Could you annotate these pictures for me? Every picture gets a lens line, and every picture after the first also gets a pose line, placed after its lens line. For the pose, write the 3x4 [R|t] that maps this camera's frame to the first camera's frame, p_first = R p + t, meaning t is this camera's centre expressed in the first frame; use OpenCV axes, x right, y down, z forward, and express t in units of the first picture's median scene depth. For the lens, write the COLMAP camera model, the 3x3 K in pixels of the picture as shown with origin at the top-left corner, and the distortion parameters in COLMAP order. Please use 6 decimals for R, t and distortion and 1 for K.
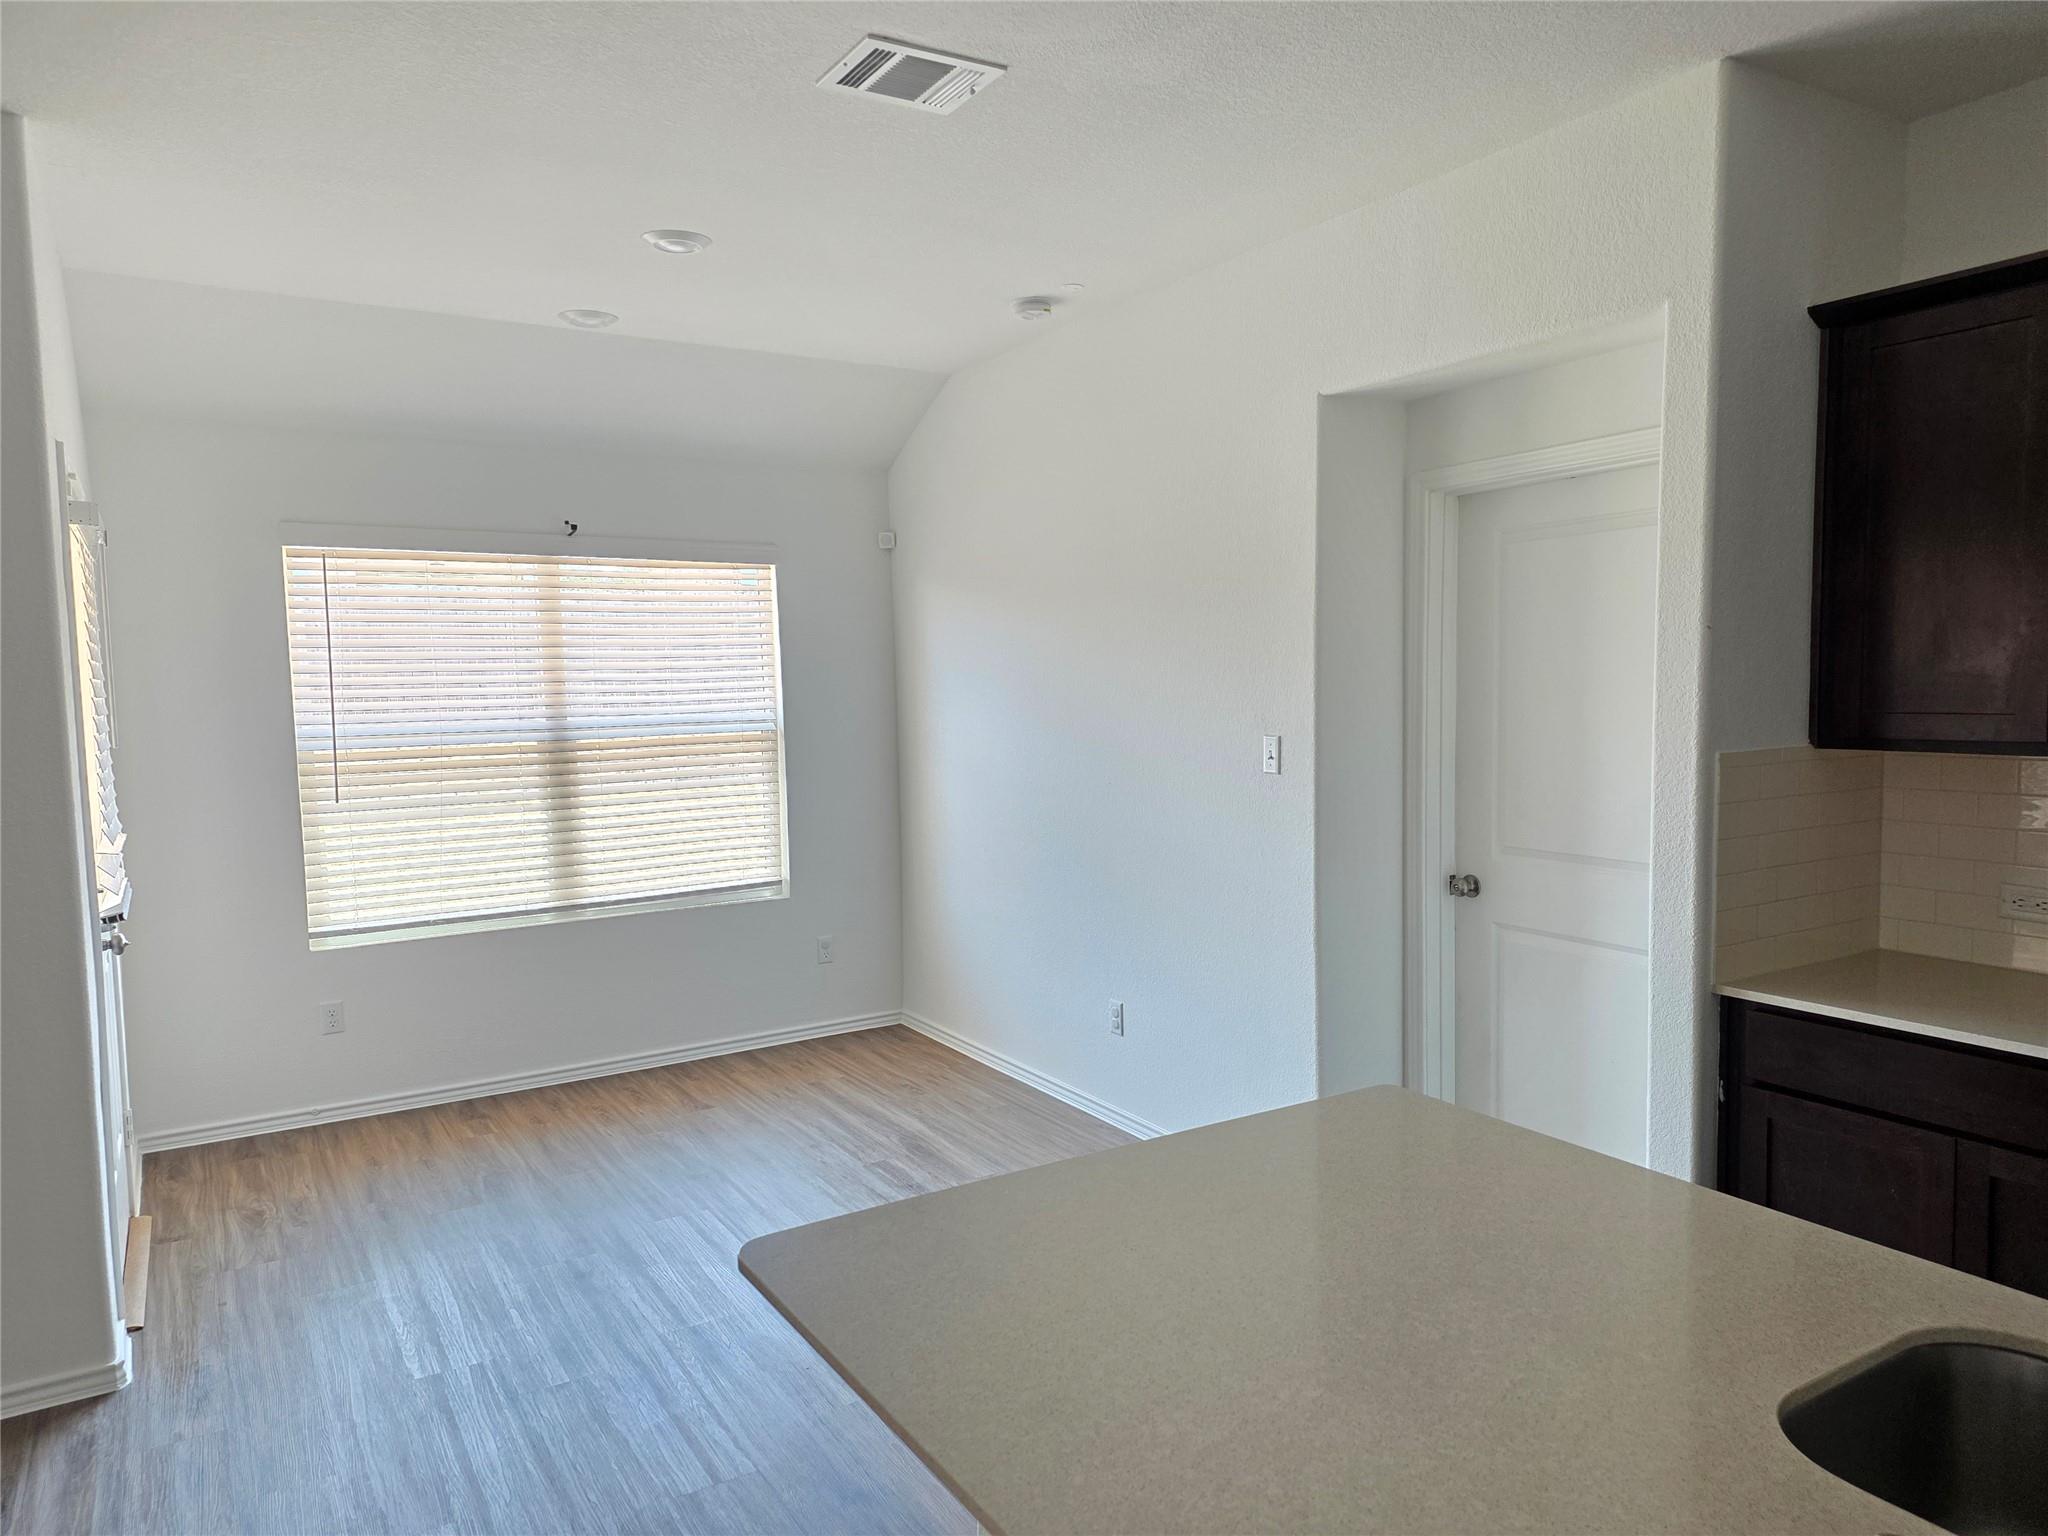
lens RADIAL K [[1336.9, 0, 998.2], [0, 1336.9, 774.7], [0, 0, 1]] dist [0.063507, -0.075465]
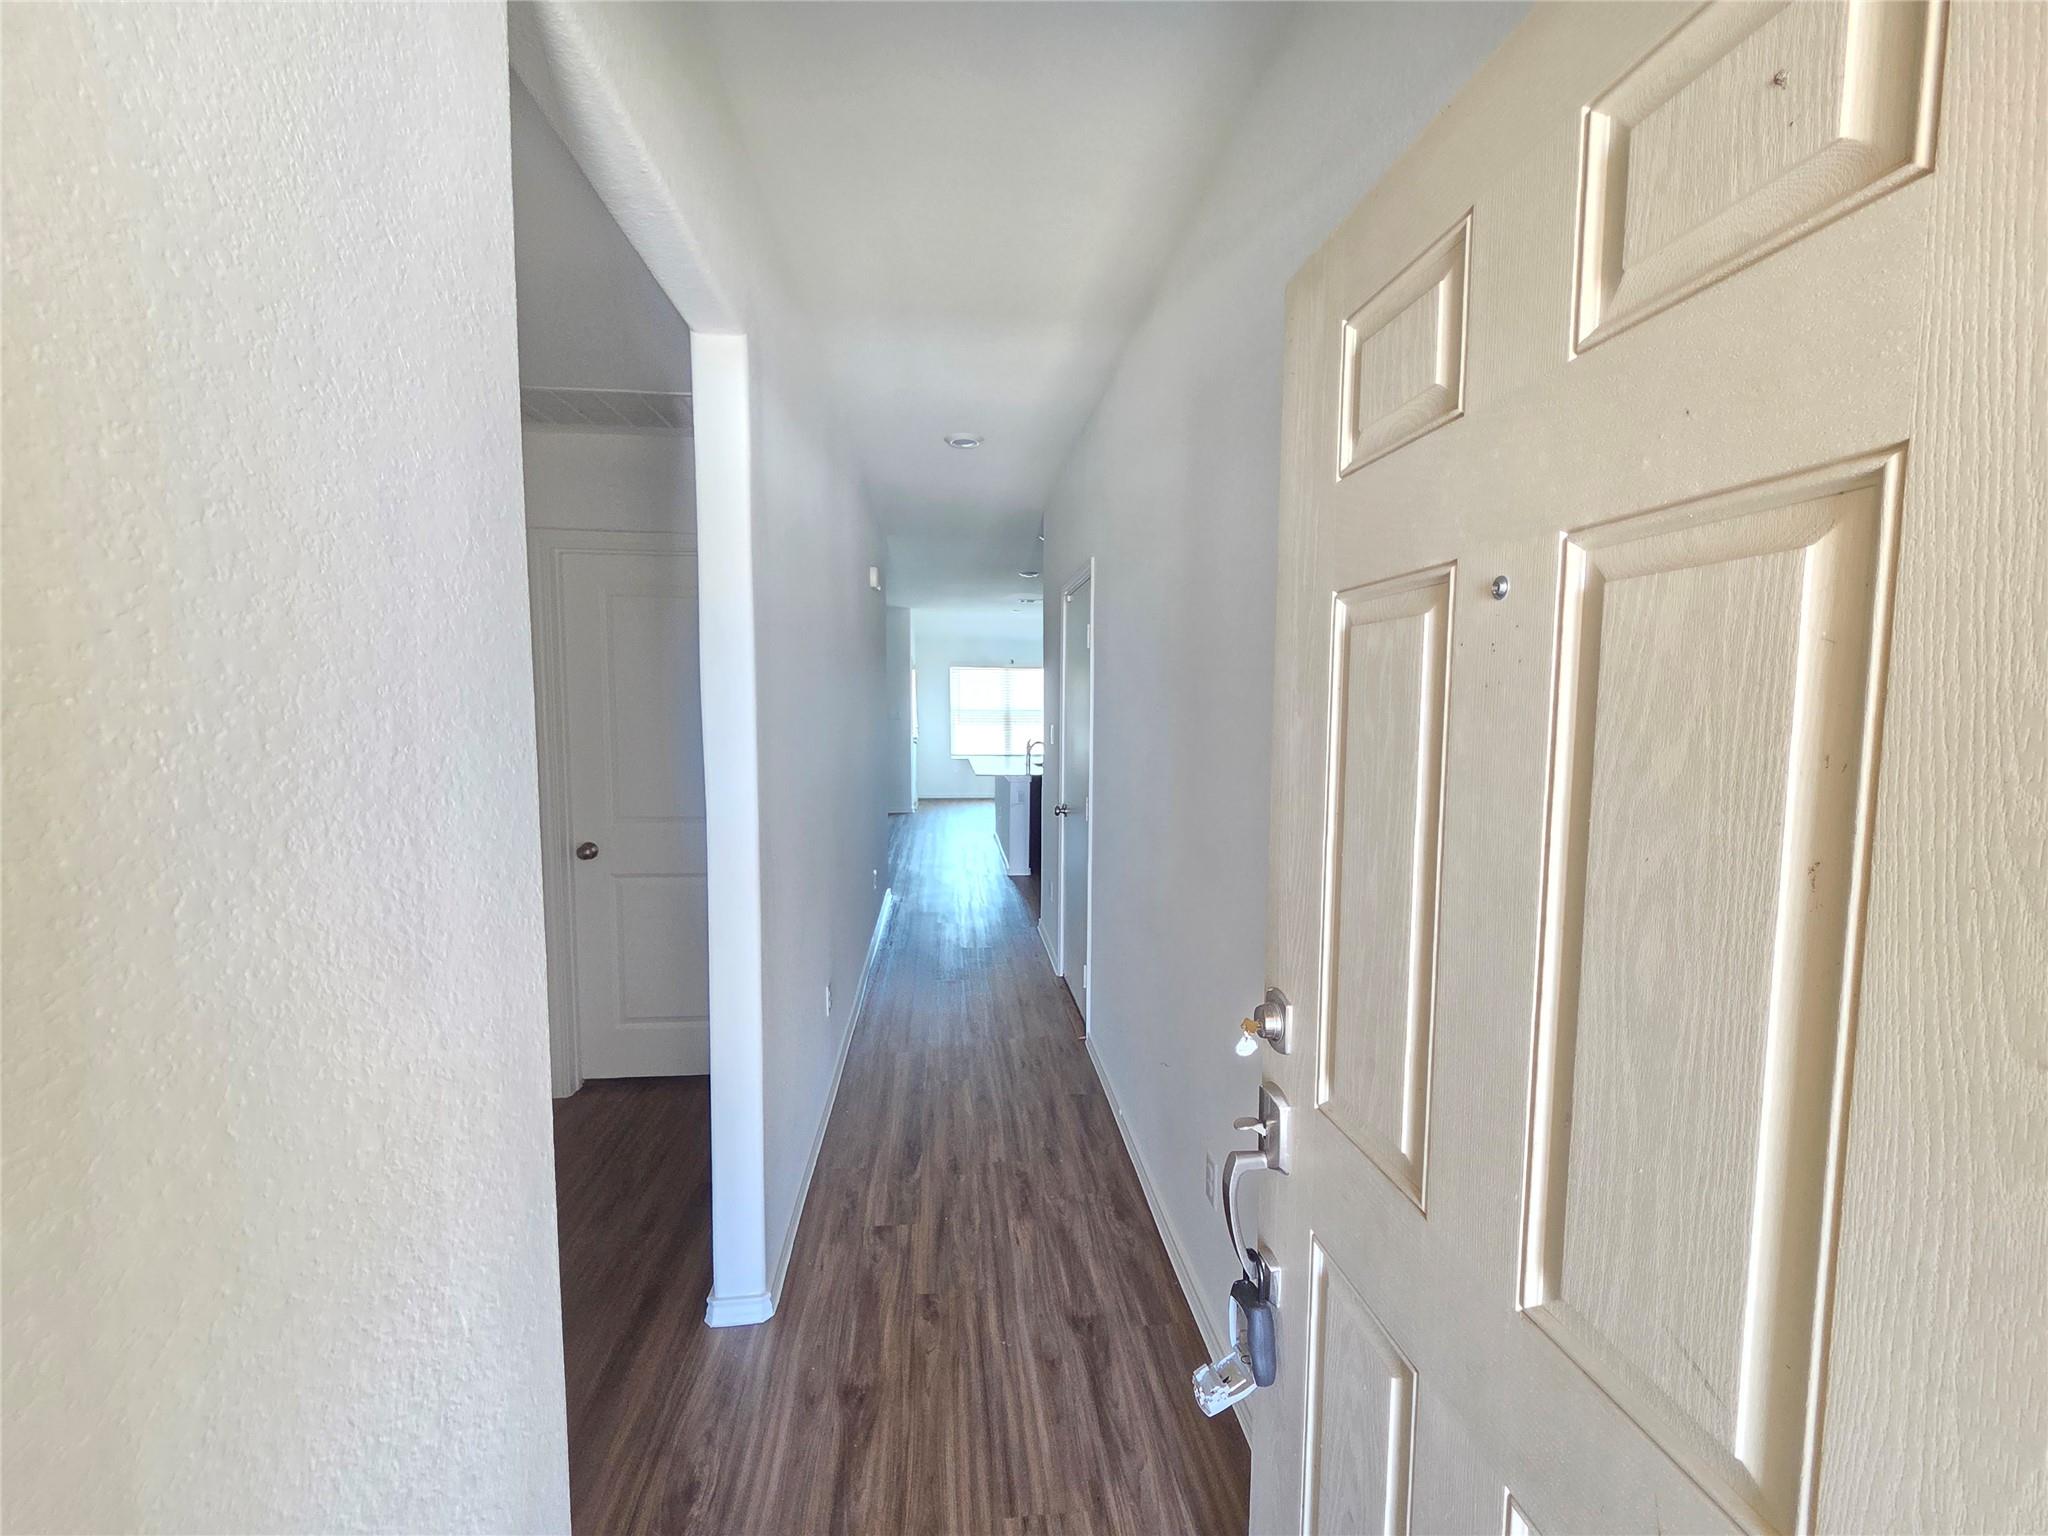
lens RADIAL K [[843.9, 0, 1028.7], [0, 843.9, 769.5], [0, 0, 1]] dist [-0.002102, 0.000221]
pose [[0.900343, 0.061768, -0.430775, 1.152879], [-0.057895, 0.998078, 0.022108, 0.118208], [0.431313, 0.005035, 0.902189, -1.753013]]
